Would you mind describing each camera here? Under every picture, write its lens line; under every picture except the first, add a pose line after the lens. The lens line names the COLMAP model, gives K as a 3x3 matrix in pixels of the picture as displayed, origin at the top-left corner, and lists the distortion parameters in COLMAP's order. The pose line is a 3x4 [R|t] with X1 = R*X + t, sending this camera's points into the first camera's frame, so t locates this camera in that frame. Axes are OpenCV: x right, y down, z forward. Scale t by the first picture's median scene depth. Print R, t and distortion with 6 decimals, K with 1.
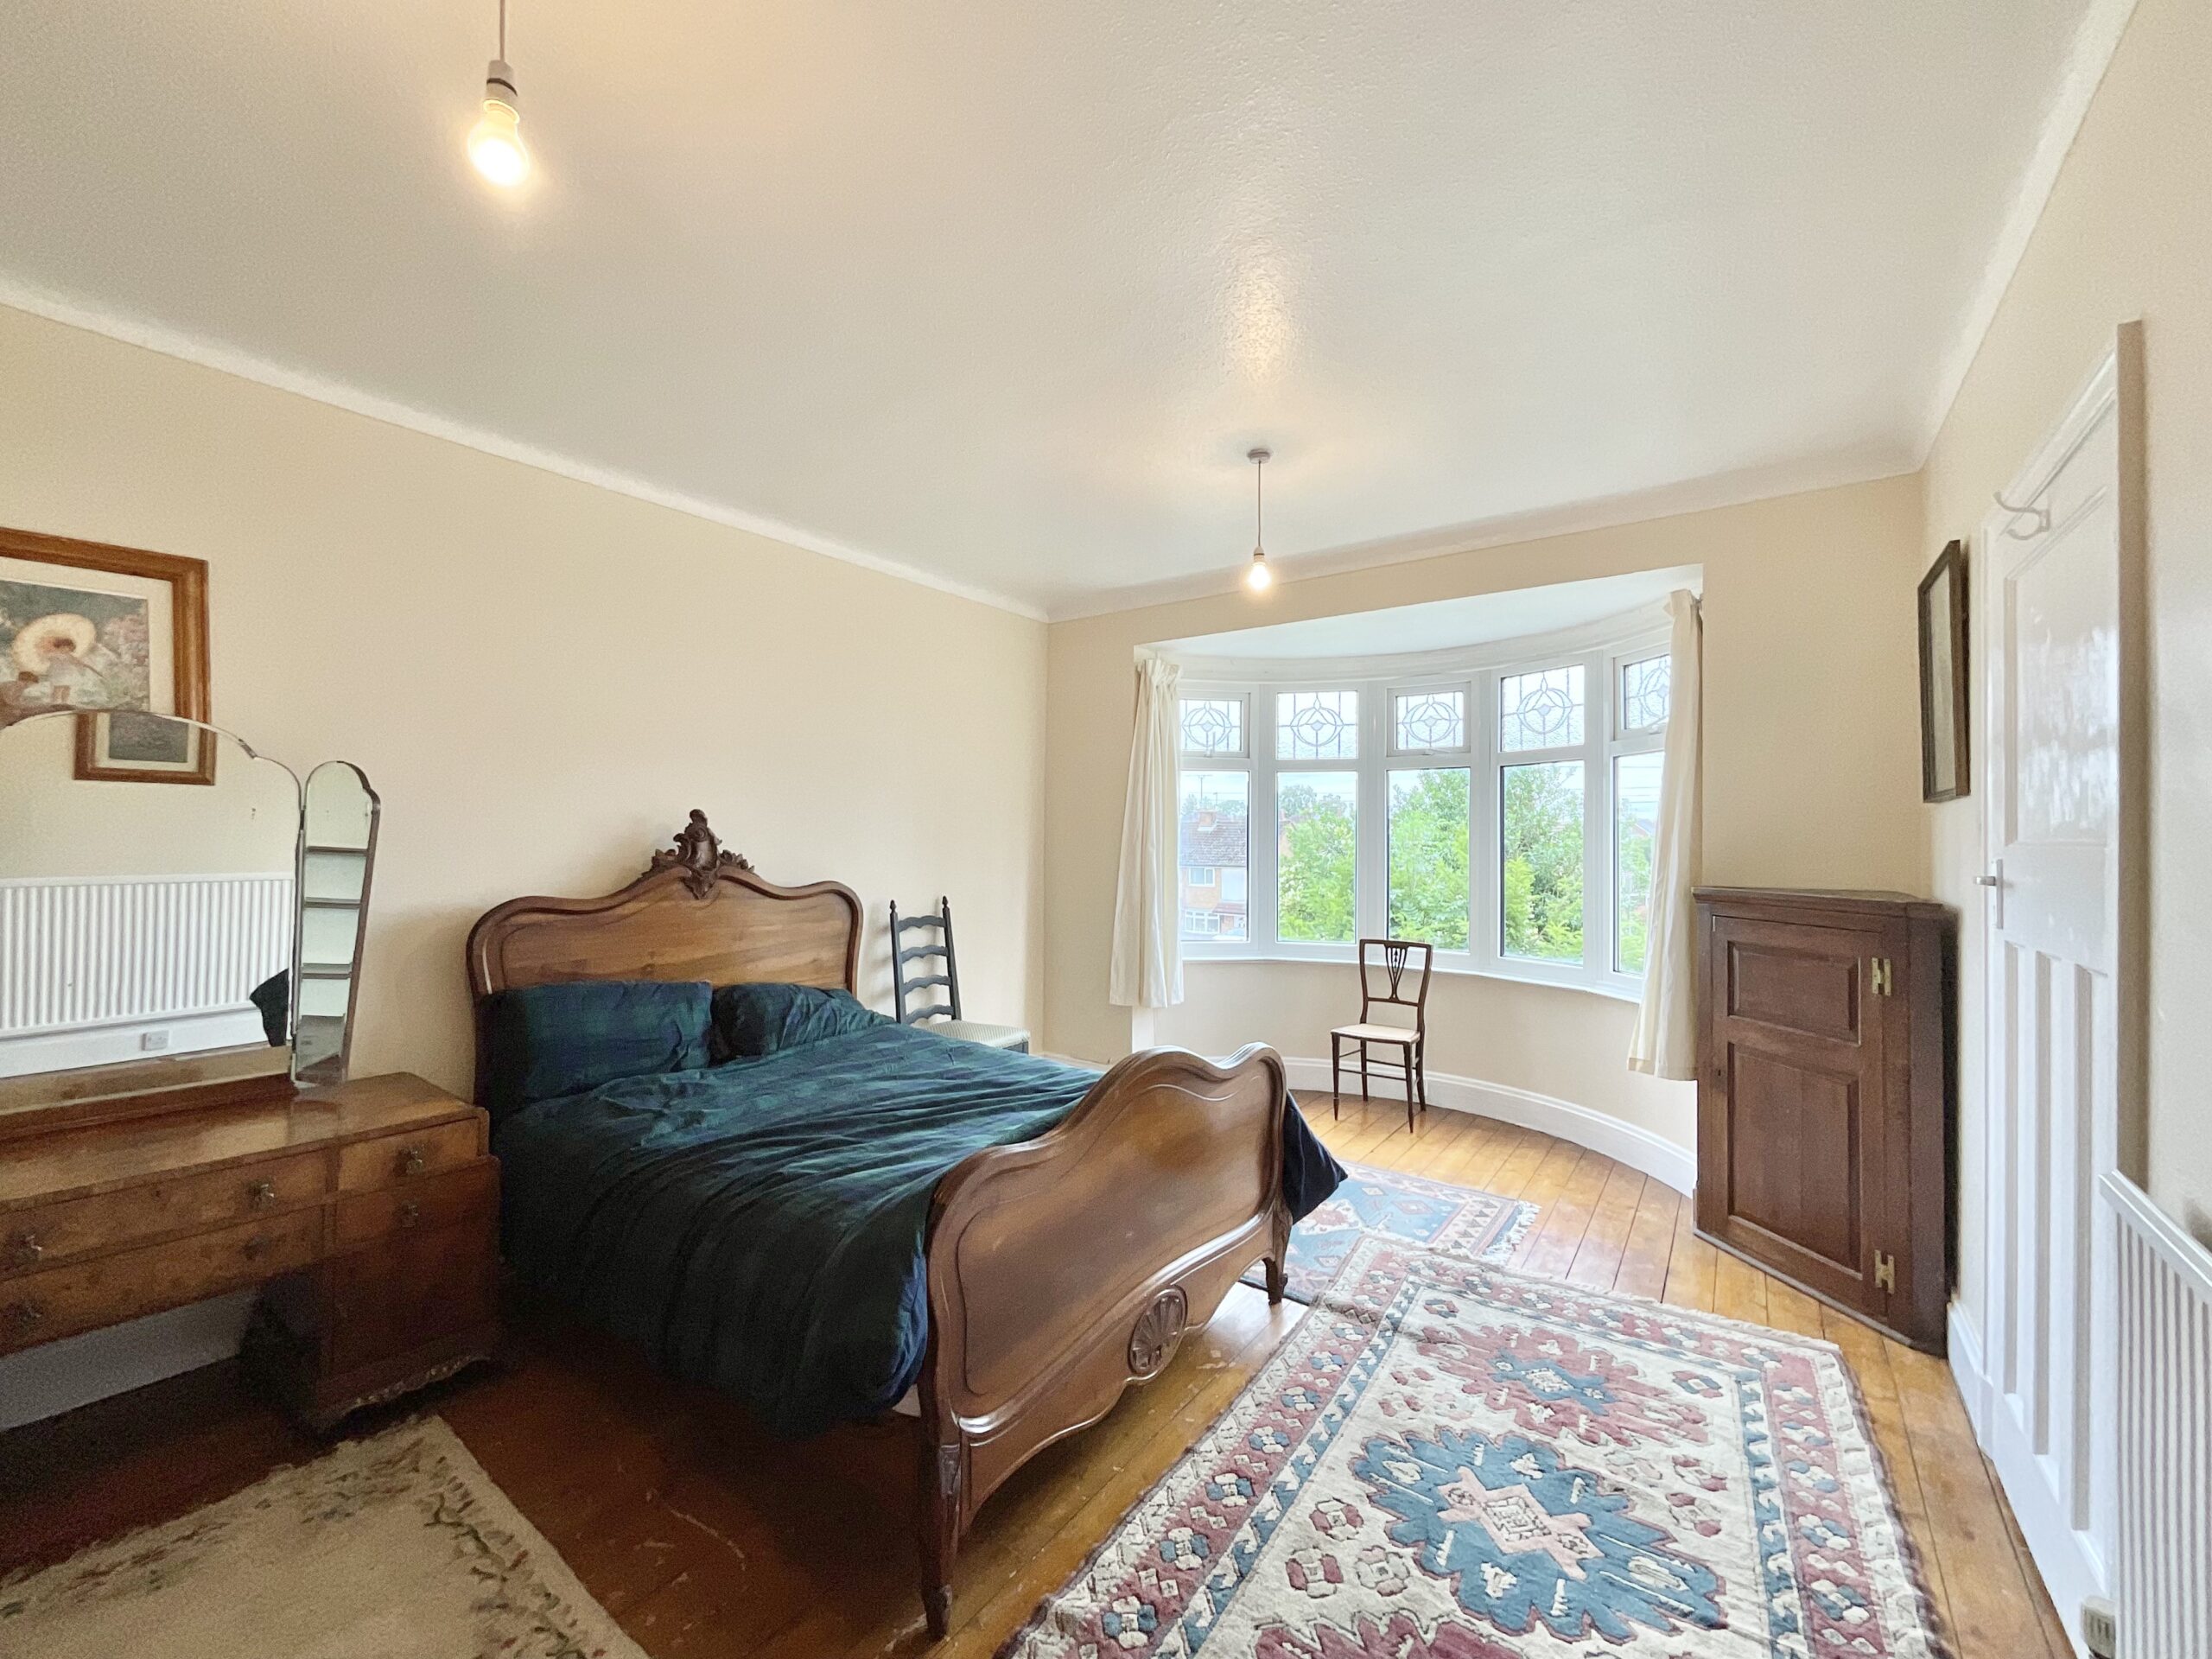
lens RADIAL K [[905.7, 0, 1102.7], [0, 905.7, 827.4], [0, 0, 1]] dist [-0.015471, 0.014539]
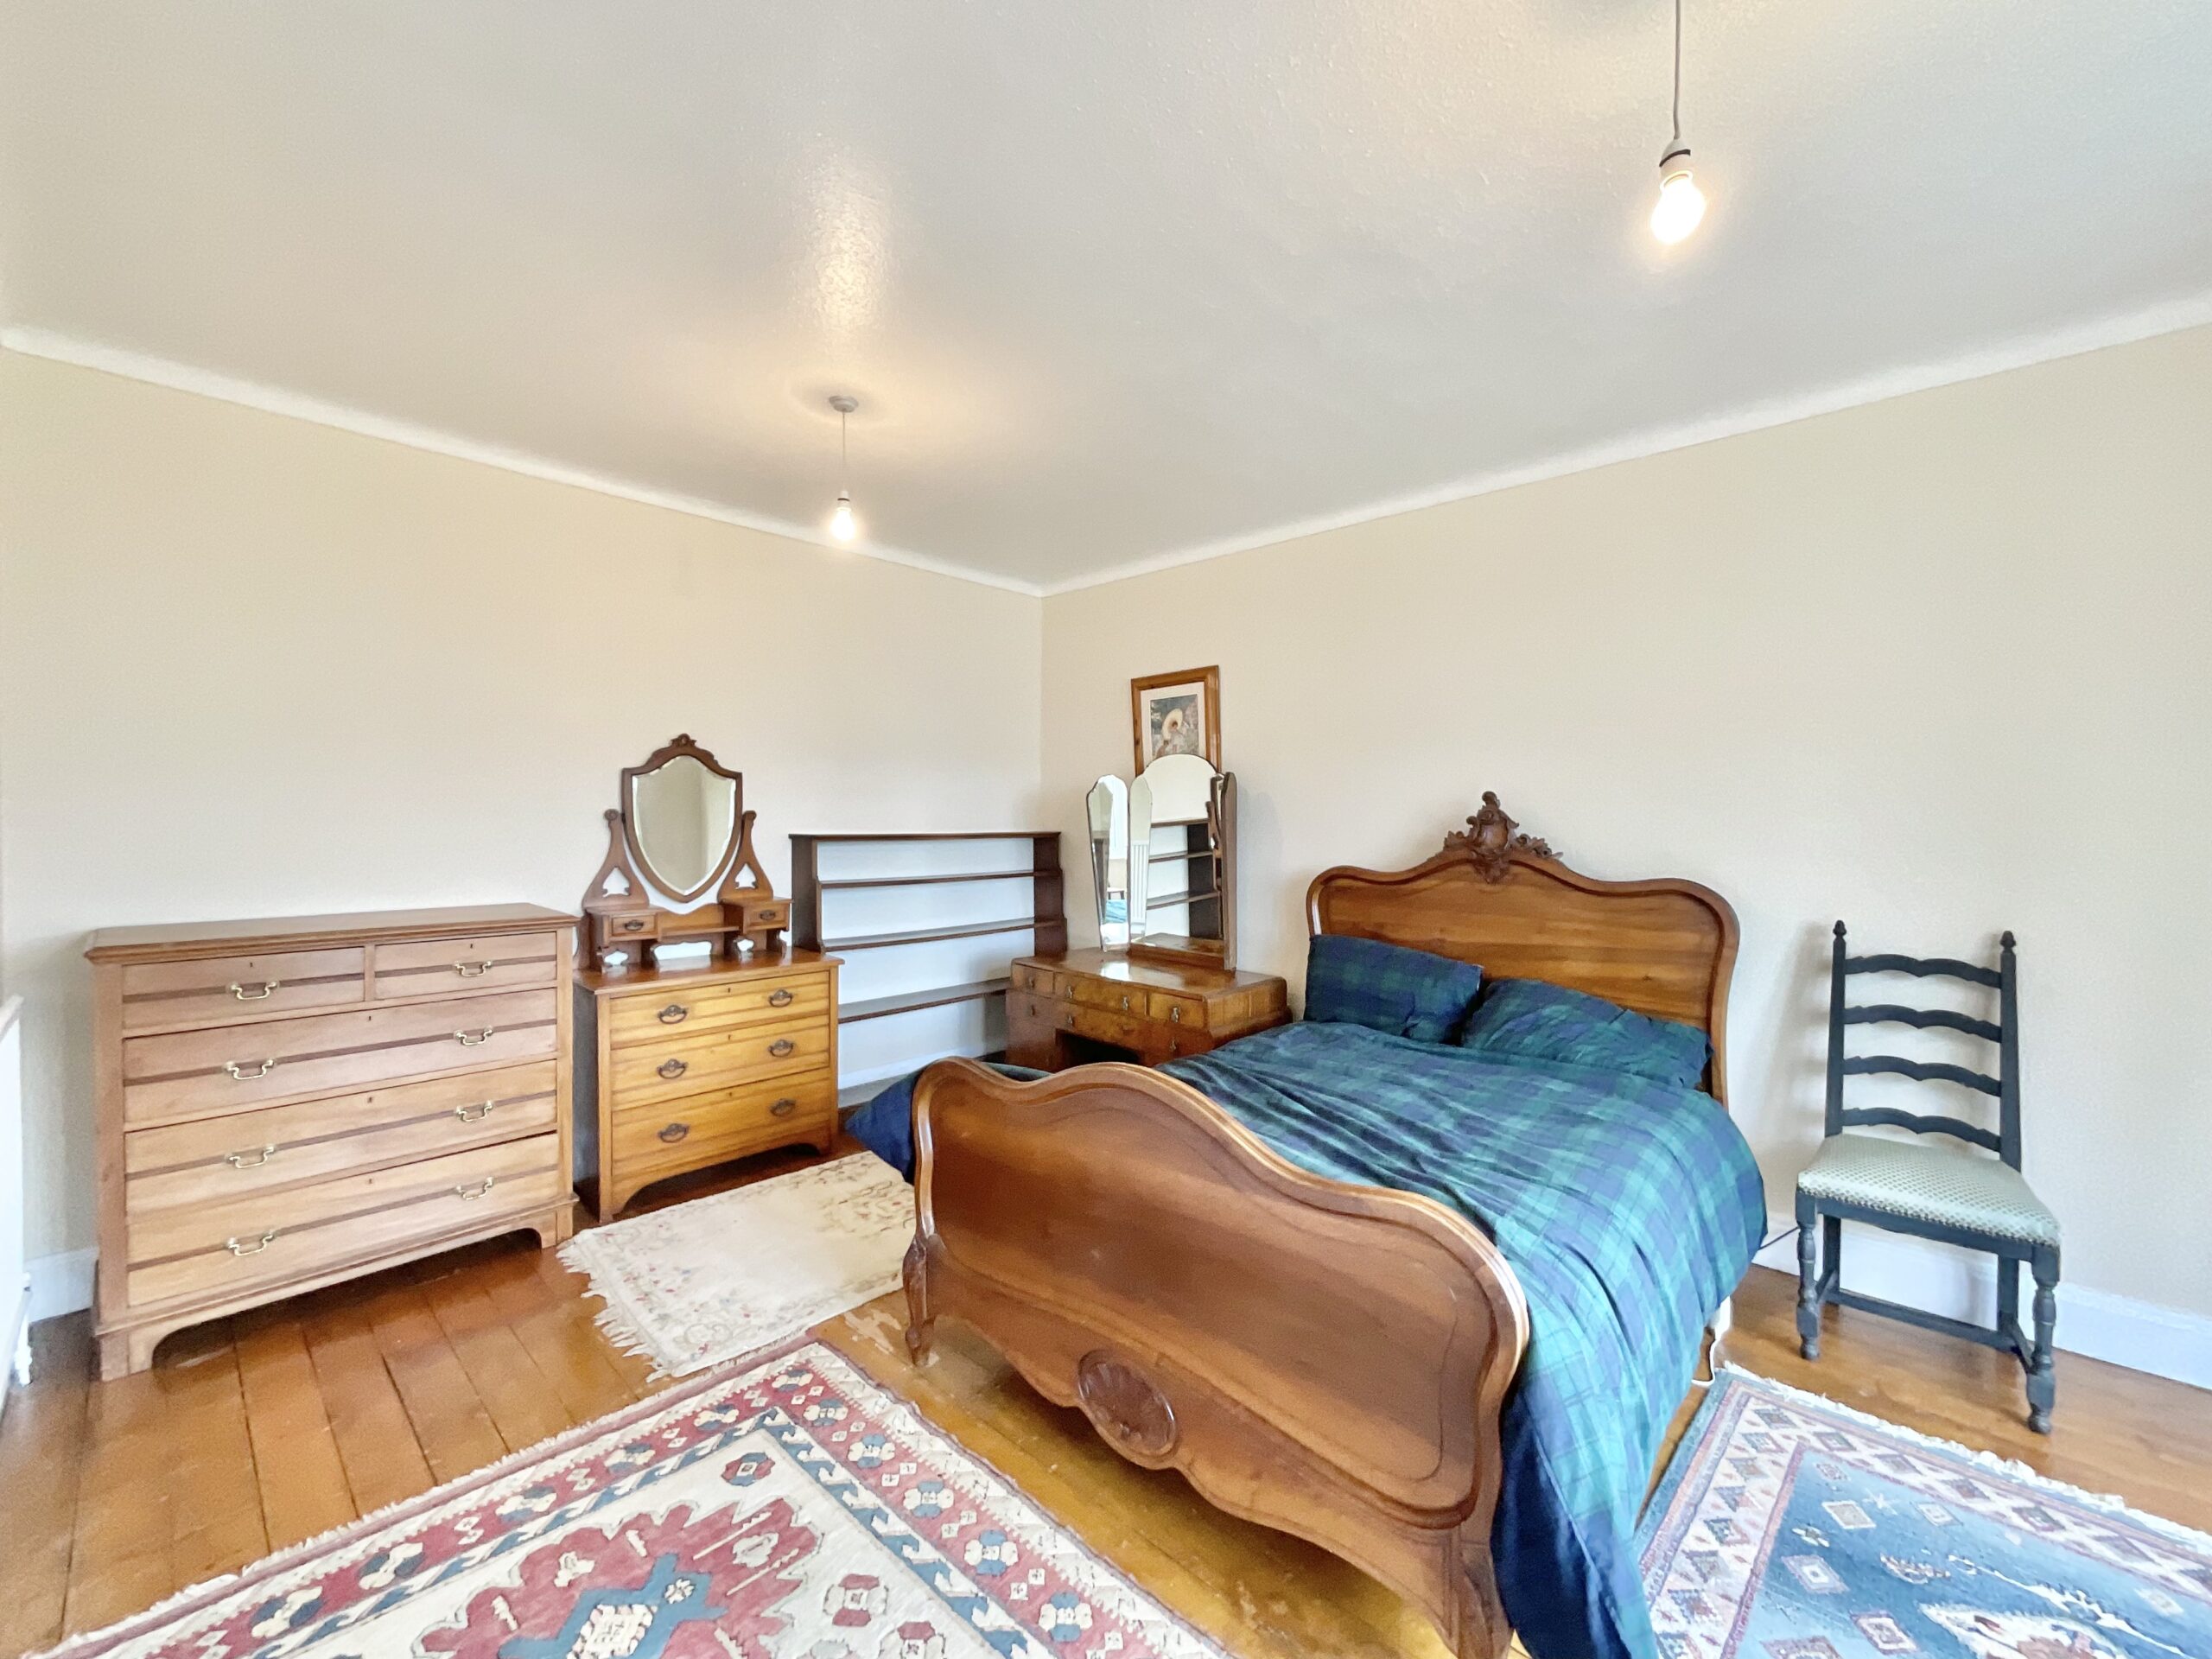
lens RADIAL K [[905.7, 0, 1102.7], [0, 905.7, 827.4], [0, 0, 1]] dist [-0.015471, 0.014539]
pose [[-0.134951, 0.003102, -0.990847, 0.687749], [-0.001046, 0.999994, 0.003273, 0.018954], [0.990852, 0.001478, -0.134947, 0.848892]]
